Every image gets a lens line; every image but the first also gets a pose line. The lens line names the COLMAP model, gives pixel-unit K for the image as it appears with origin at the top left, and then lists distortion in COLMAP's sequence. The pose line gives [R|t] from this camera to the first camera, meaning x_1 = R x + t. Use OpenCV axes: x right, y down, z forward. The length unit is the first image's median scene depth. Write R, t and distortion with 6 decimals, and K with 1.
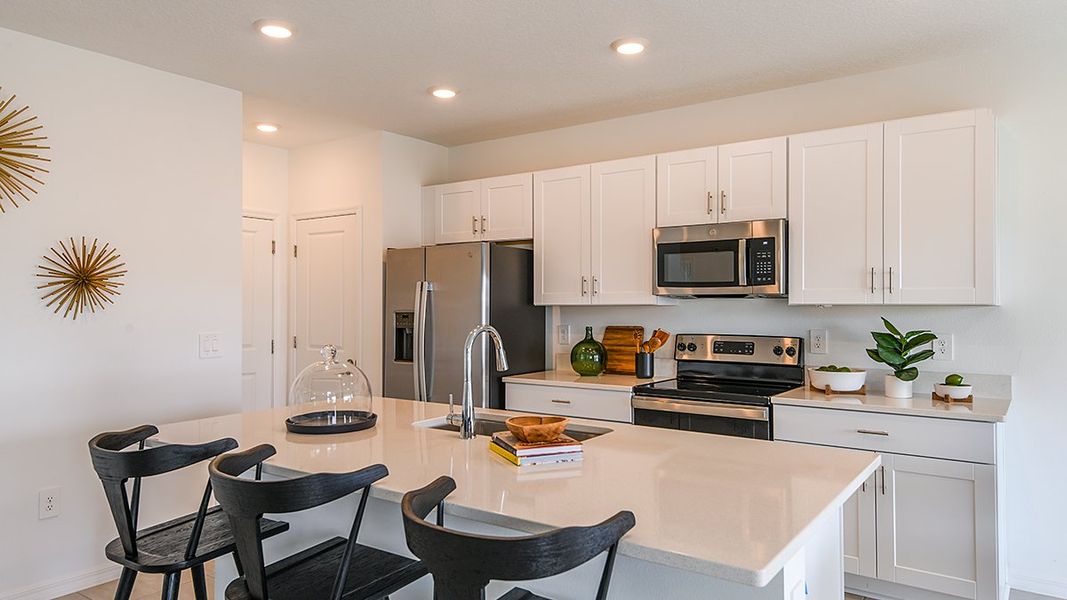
lens RADIAL K [[702.8, 0, 533.5], [0, 702.8, 300.0], [0, 0, 1]] dist [0.042009, -0.001375]
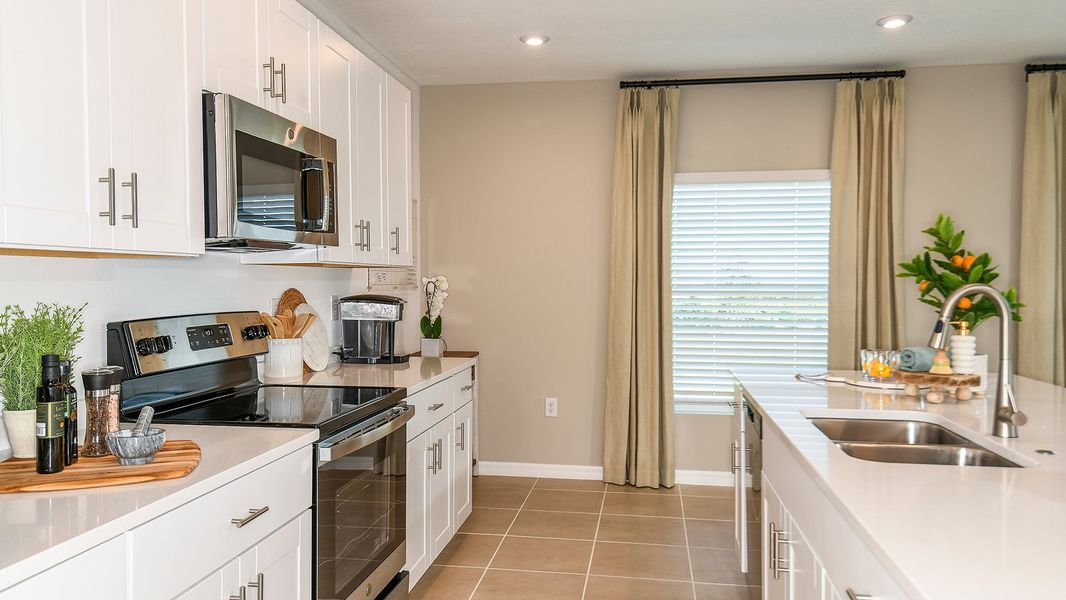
lens RADIAL K [[702.1, 0, 533.0], [0, 702.1, 300.0], [0, 0, 1]] dist [0.042009, -0.001375]
pose [[-0.437333, -0.031797, 0.898737, -0.362565], [-0.004935, 0.999445, 0.032958, 0.020697], [-0.899286, 0.009979, -0.437247, 1.077658]]
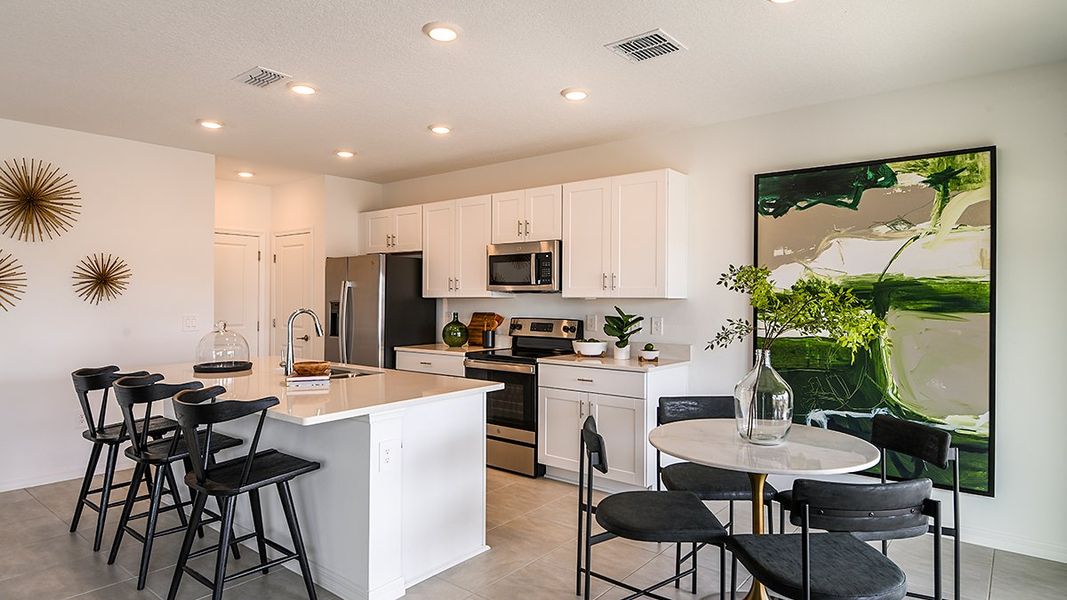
lens RADIAL K [[607.8, 0, 540.2], [0, 607.8, 298.4], [0, 0, 1]] dist [0.001119, -0.000193]
pose [[0.998619, 0.003804, -0.052396, 0.363870], [-0.003385, 0.999962, 0.008075, -0.001733], [0.052425, -0.007887, 0.998594, -0.265760]]
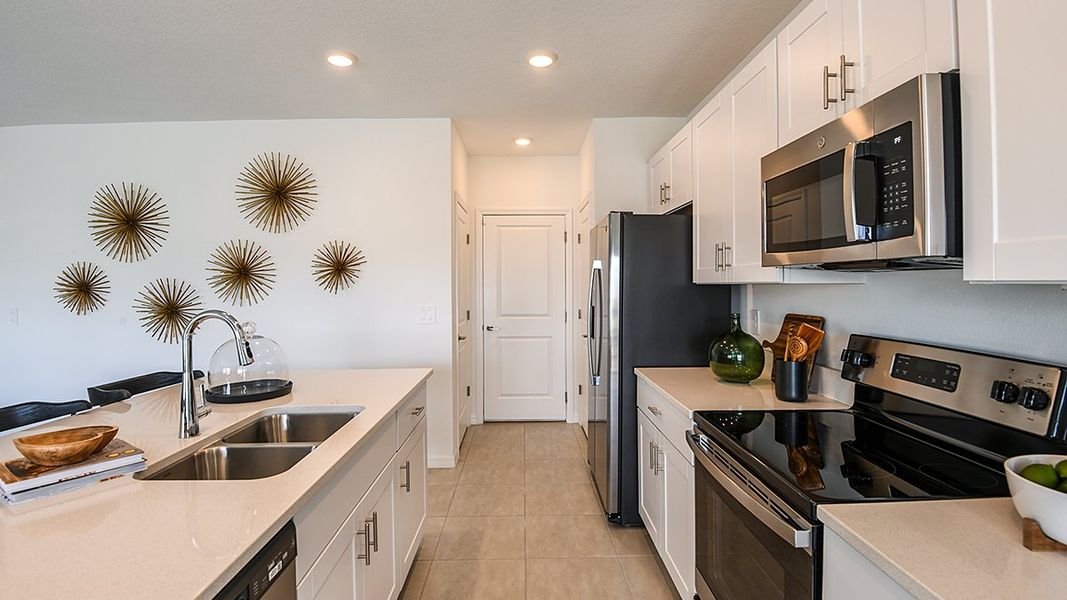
lens RADIAL K [[497.2, 0, 531.6], [0, 497.2, 278.5], [0, 0, 1]] dist [0.000284, -0.019533]
pose [[0.592172, -0.010018, -0.805749, 0.418062], [0.010835, 0.999931, -0.004470, 0.002710], [0.805739, -0.006083, 0.592240, 0.611788]]
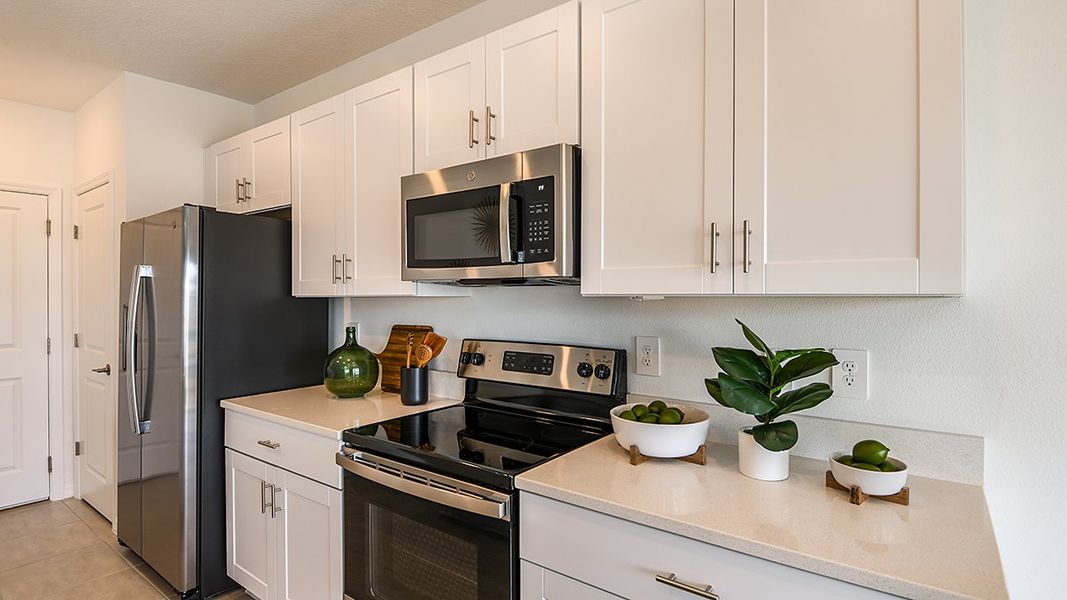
lens RADIAL K [[529.9, 0, 534.8], [0, 529.9, 295.7], [0, 0, 1]] dist [0.002692, -0.000329]
pose [[0.999562, -0.003514, -0.029391, 0.320274], [0.003838, 0.999932, 0.010988, 0.001692], [0.029351, -0.011096, 0.999508, 0.545164]]
